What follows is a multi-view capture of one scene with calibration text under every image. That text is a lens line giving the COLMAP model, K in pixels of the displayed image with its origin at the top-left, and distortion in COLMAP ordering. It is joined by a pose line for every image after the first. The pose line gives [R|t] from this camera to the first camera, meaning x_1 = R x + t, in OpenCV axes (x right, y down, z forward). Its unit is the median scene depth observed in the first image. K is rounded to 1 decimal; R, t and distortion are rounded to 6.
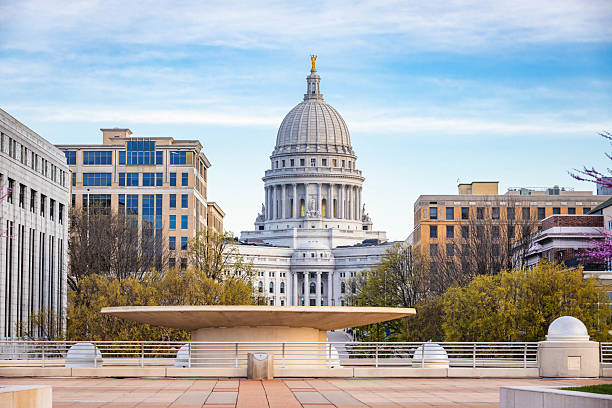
lens RADIAL K [[1292.8, 0, 306.0], [0, 1292.8, 204.0], [0, 0, 1]] dist [-0.089617, -0.159854]
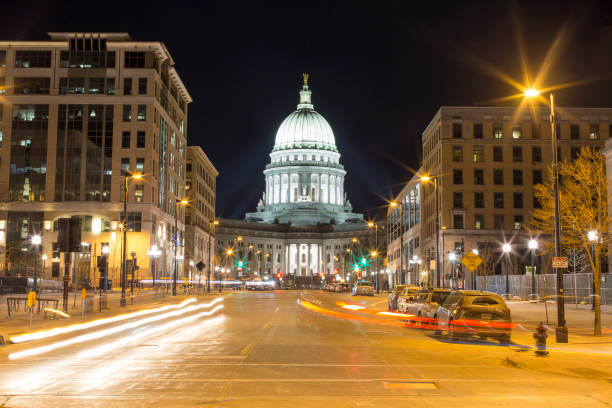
lens RADIAL K [[909.7, 0, 306.0], [0, 909.7, 204.0], [0, 0, 1]] dist [0.031692, 0.028036]
pose [[0.999953, 0.006492, 0.007188, 0.002399], [-0.006452, 0.999964, -0.005585, 0.050478], [-0.007224, 0.005538, 0.999959, 0.402380]]
